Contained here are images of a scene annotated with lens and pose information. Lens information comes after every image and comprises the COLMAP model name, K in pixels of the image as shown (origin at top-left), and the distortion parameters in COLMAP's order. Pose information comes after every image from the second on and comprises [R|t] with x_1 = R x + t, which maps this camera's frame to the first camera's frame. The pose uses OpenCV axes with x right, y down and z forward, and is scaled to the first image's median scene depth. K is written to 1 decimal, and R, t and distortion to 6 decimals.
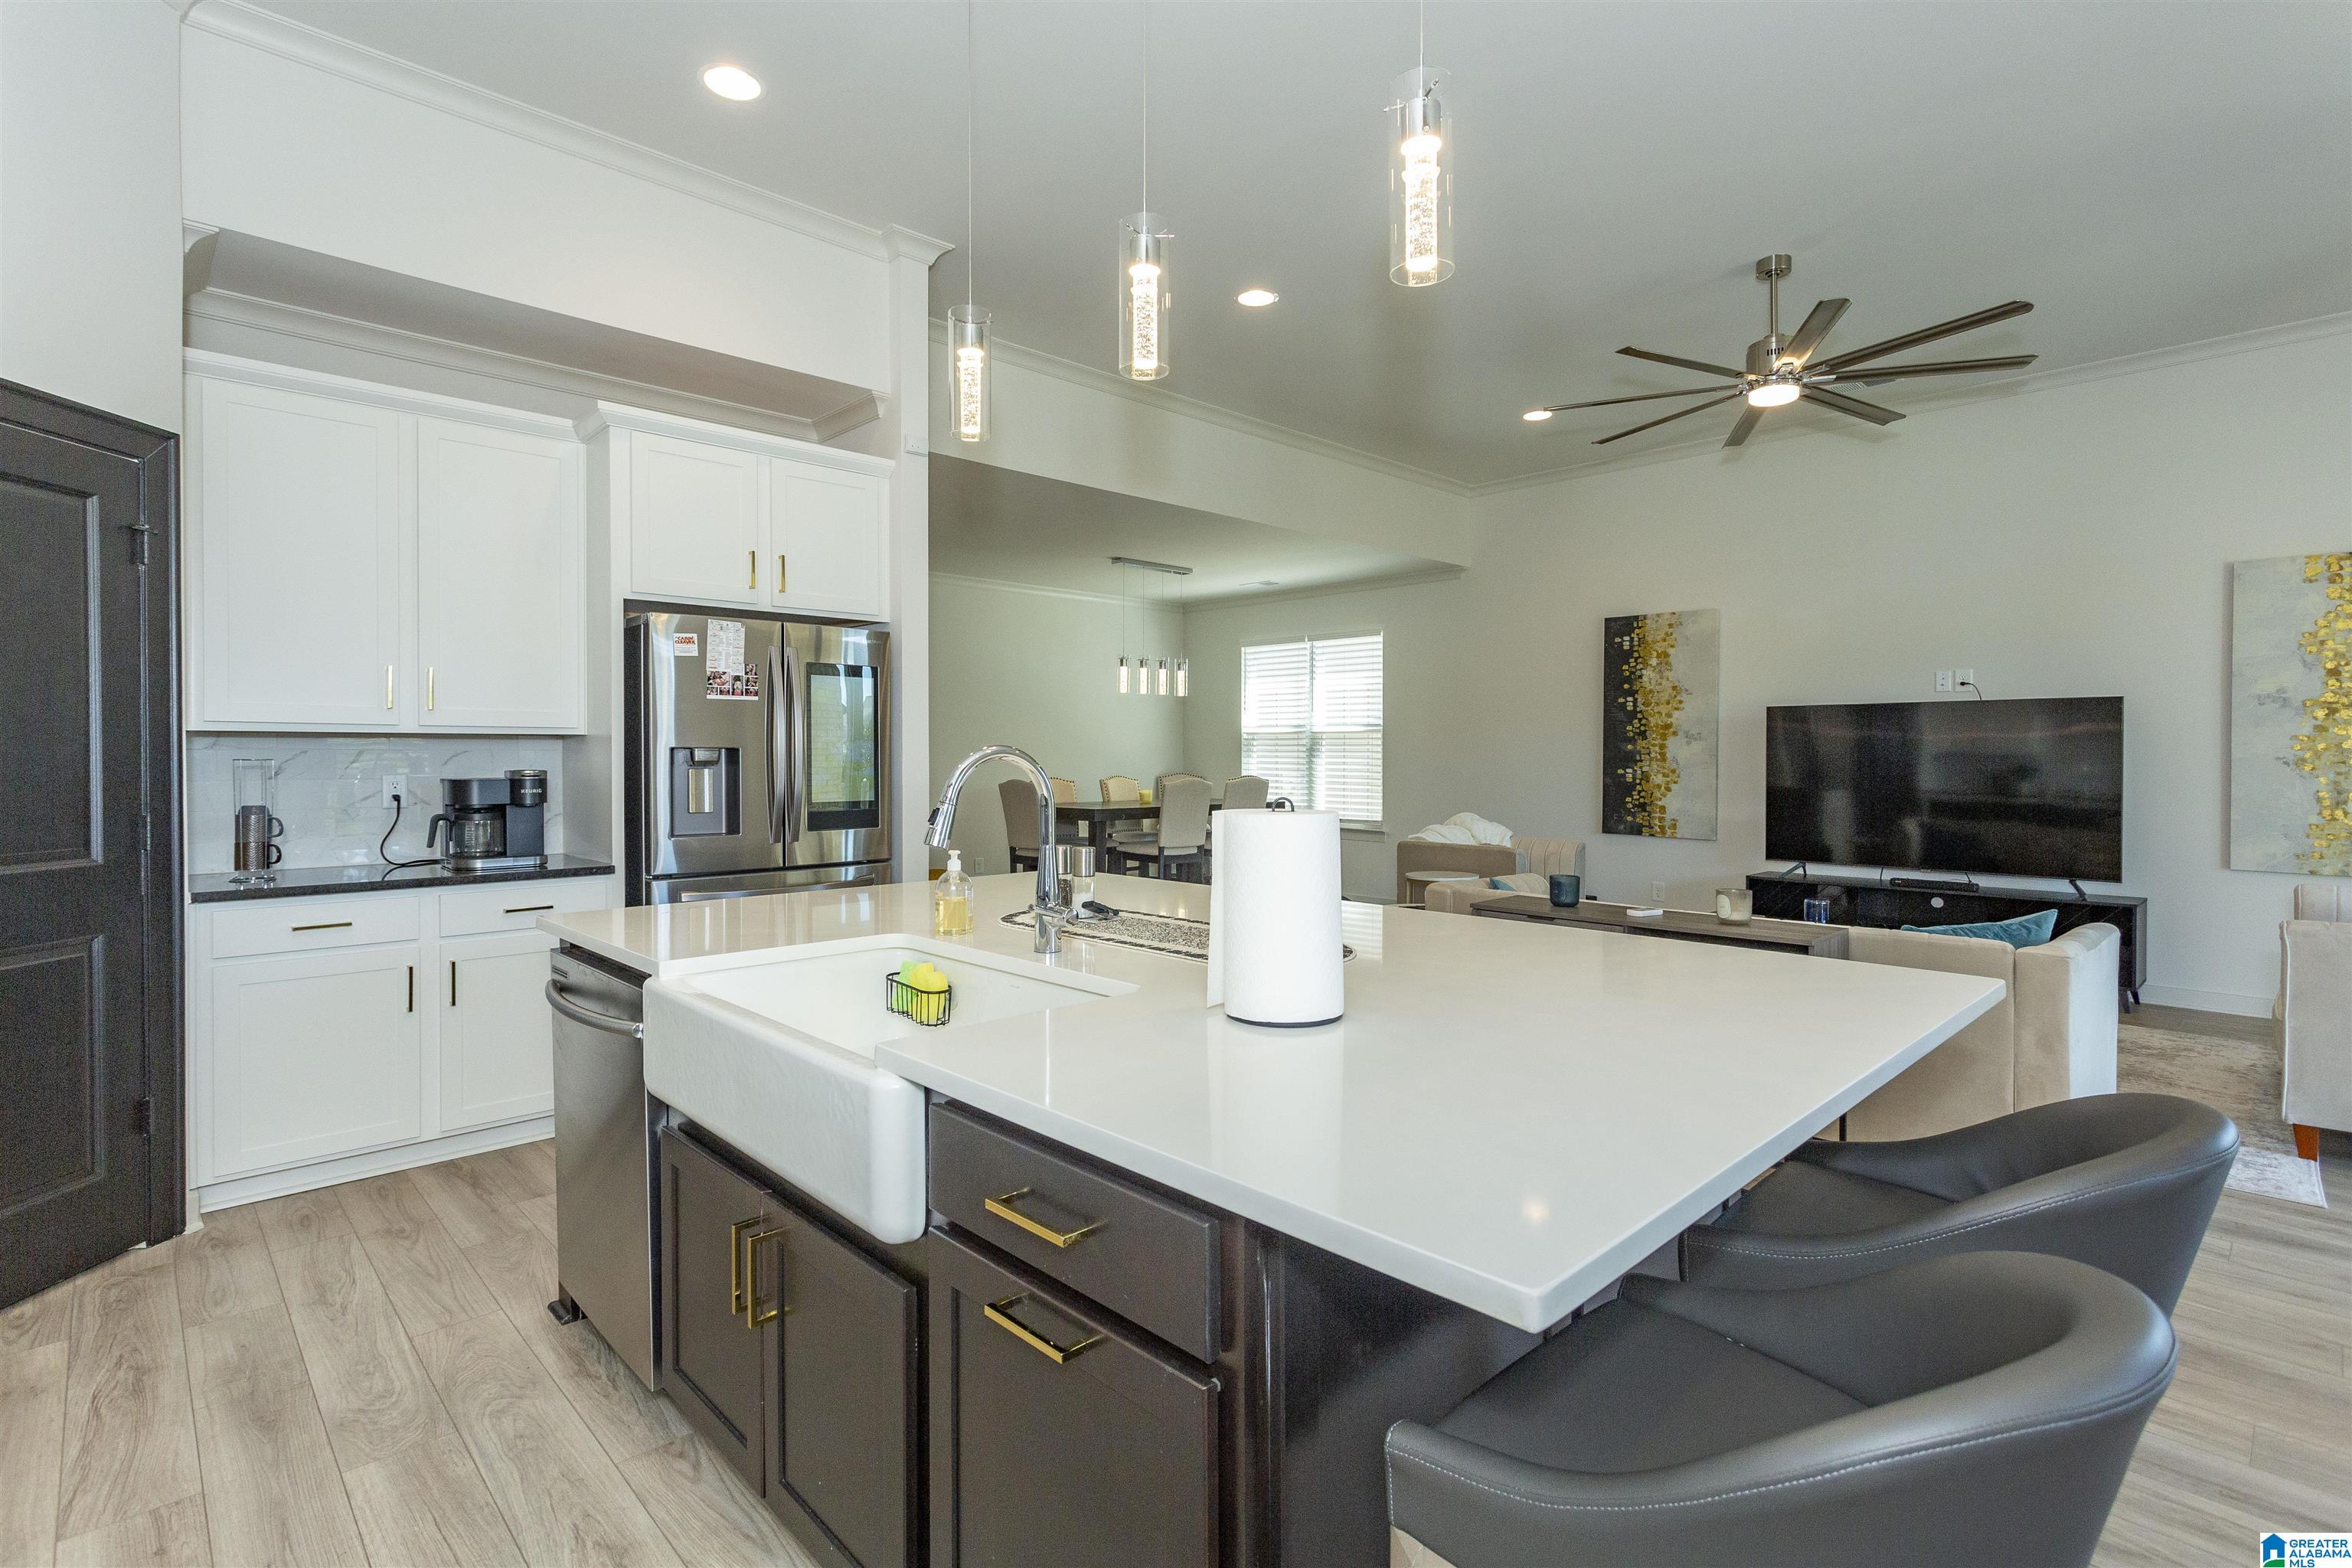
lens RADIAL K [[1115.2, 0, 1176.4], [0, 1115.2, 772.6], [0, 0, 1]] dist [0.003200, 0.000409]
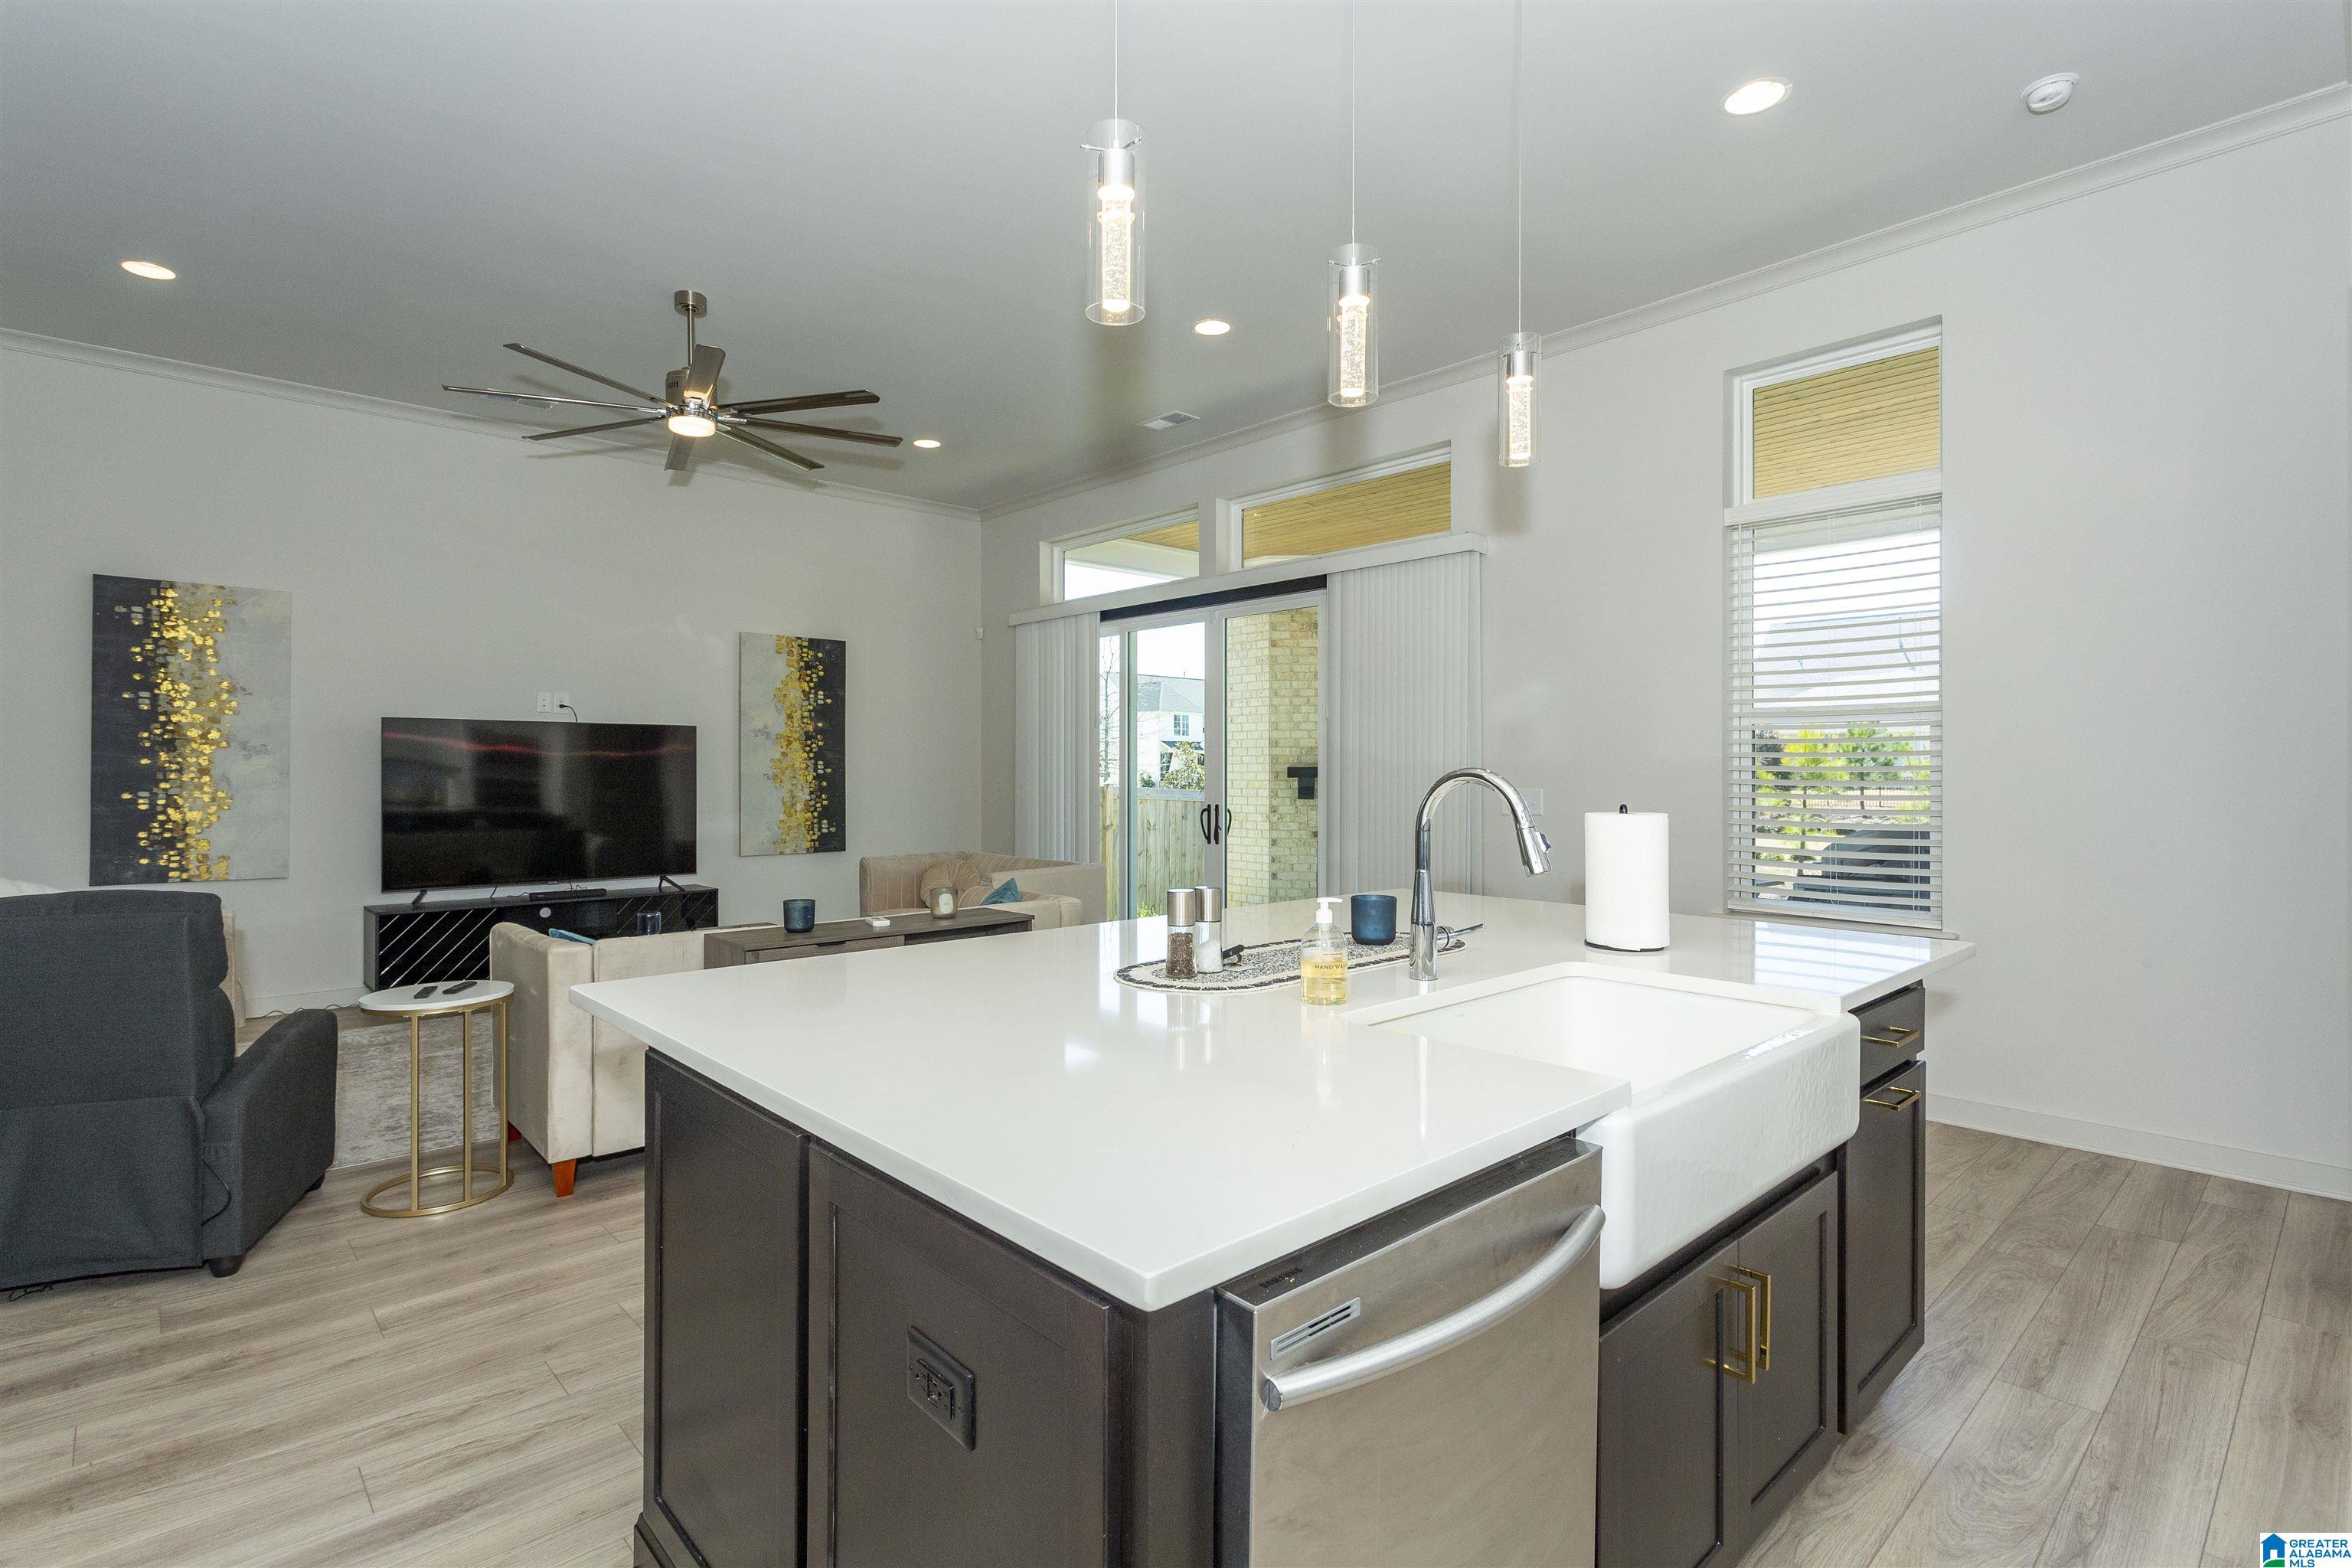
lens RADIAL K [[1115.2, 0, 1176.4], [0, 1115.2, 772.6], [0, 0, 1]] dist [0.003200, 0.000409]
pose [[0.023481, -0.001659, 0.999723, -1.095758], [0.014961, 0.999887, 0.001307, -0.024540], [-0.999612, 0.014926, 0.023503, 1.173123]]
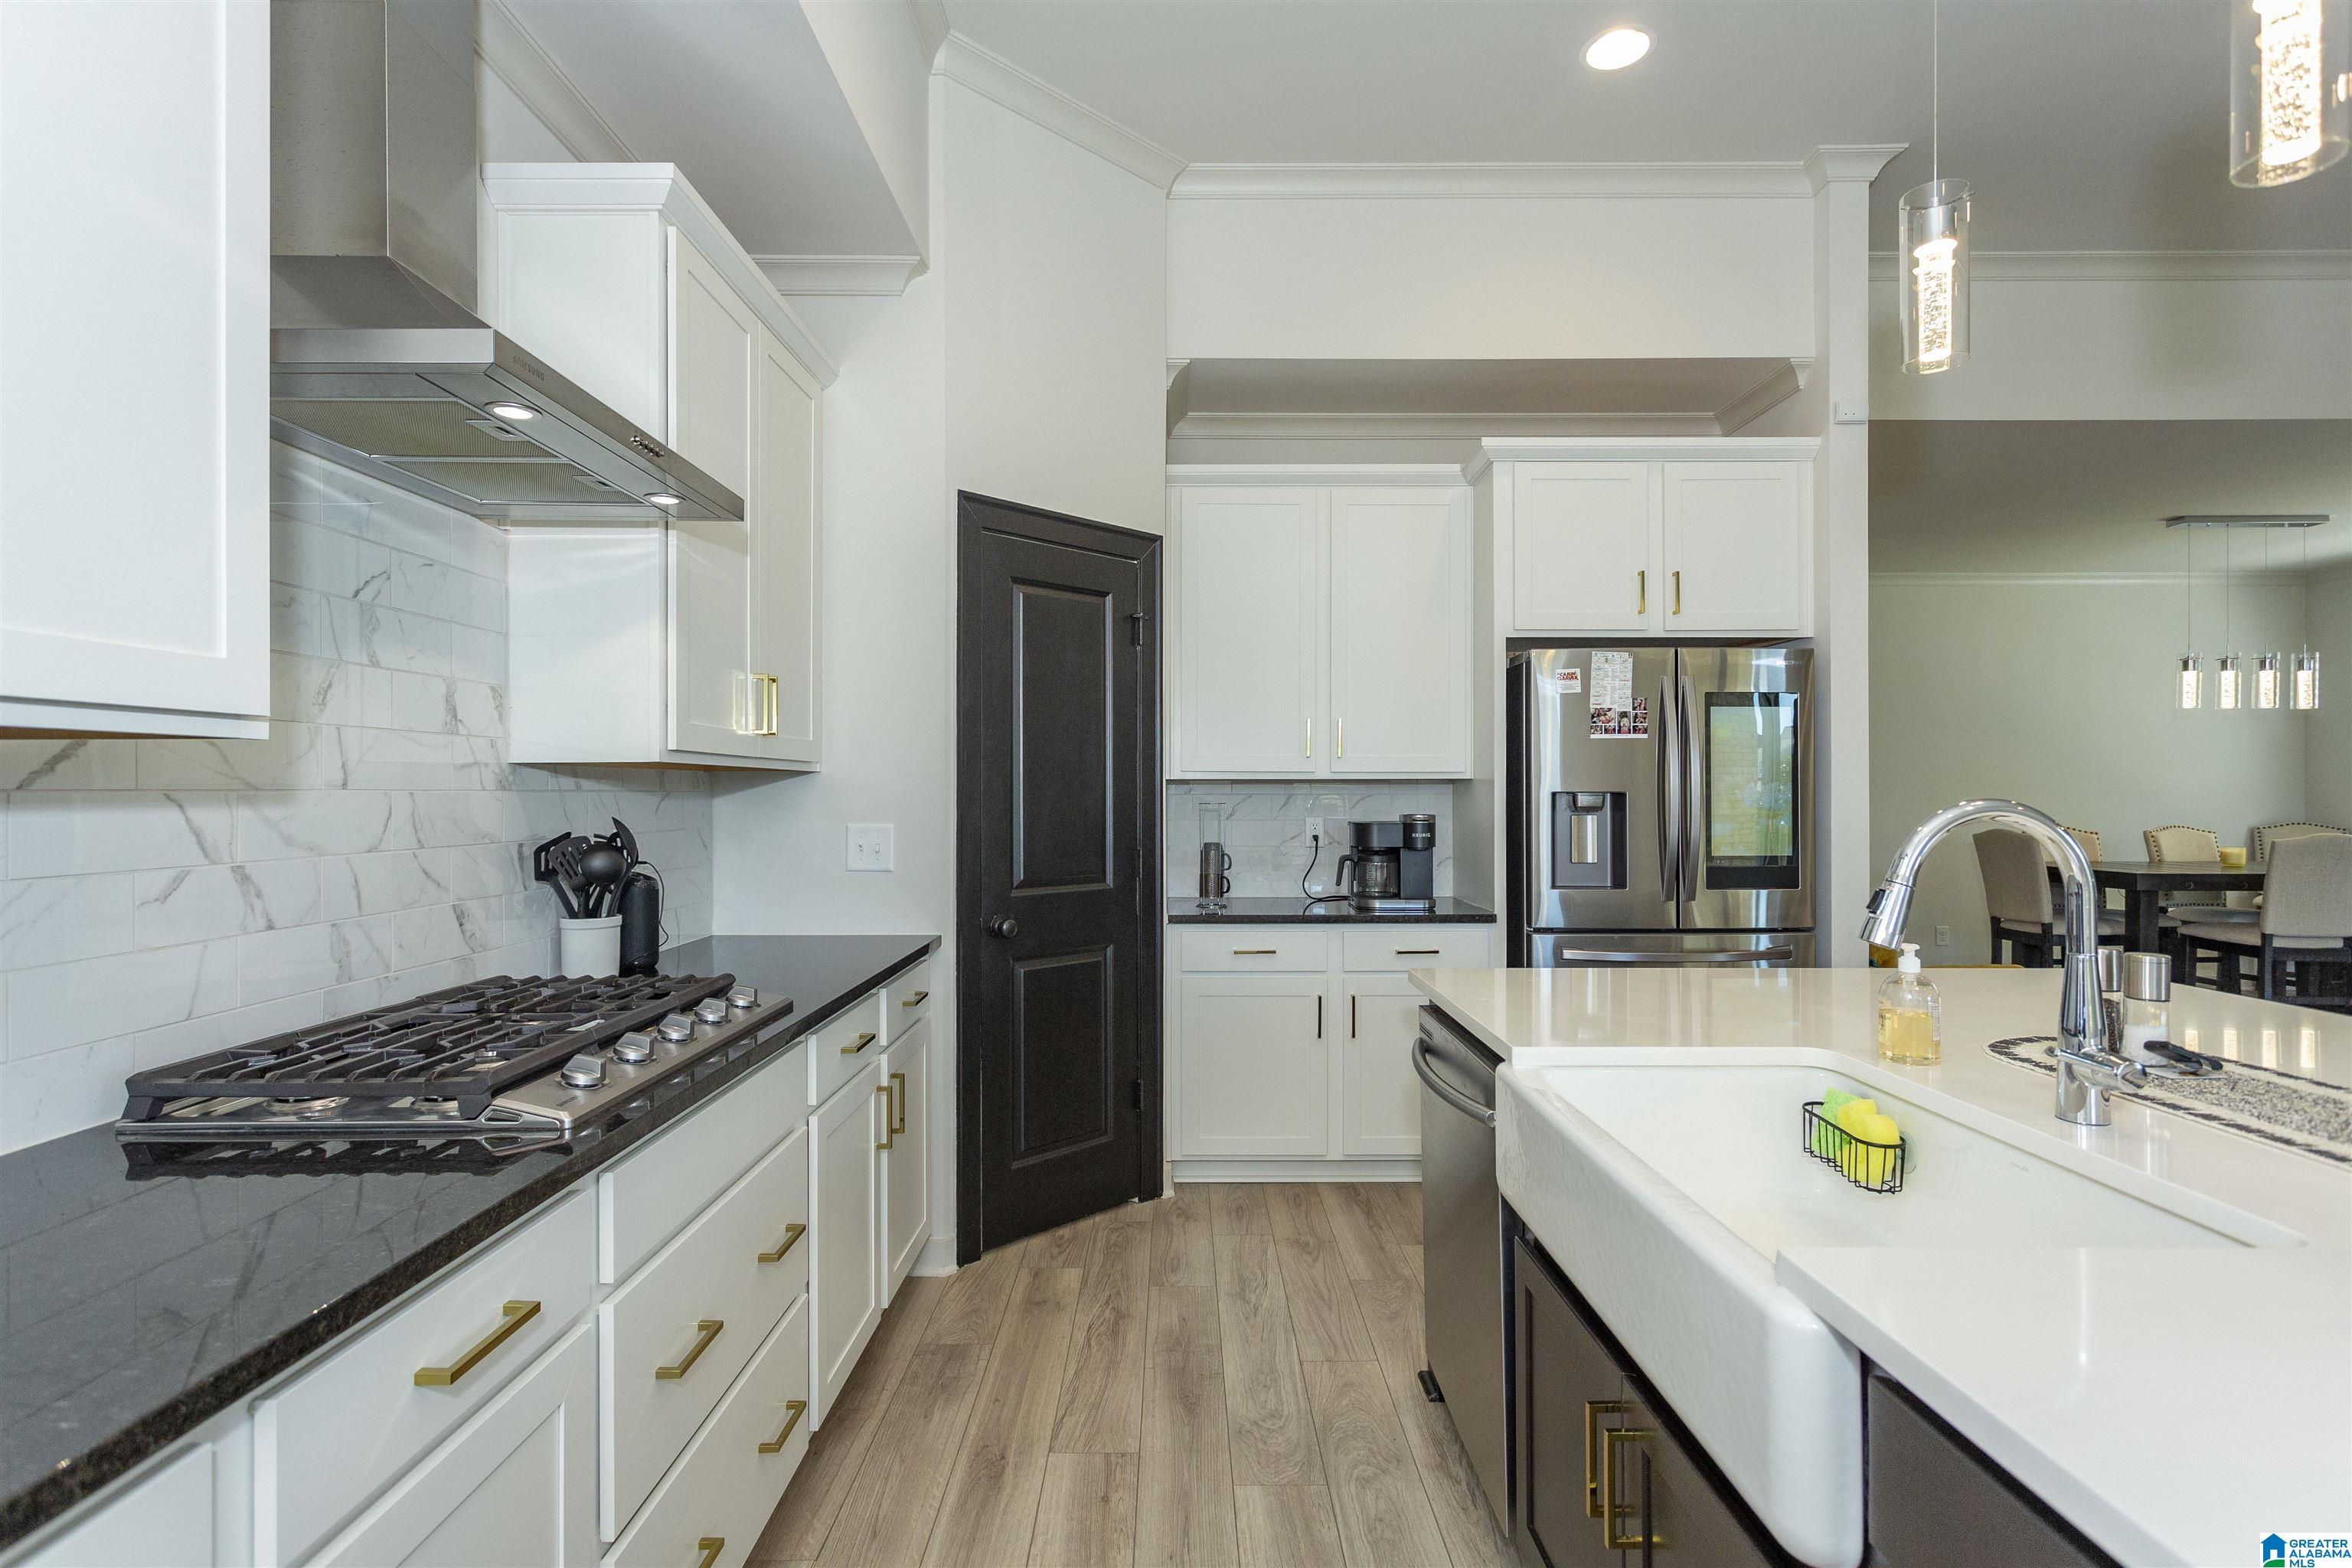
lens RADIAL K [[1133.2, 0, 1176.0], [0, 1133.2, 784.0], [0, 0, 1]] dist [0.002090, 0.001265]
pose [[0.719626, -0.004973, -0.694344, -0.024436], [-0.010760, 0.999774, -0.018313, -0.009899], [0.694279, 0.020650, 0.719410, 0.113444]]
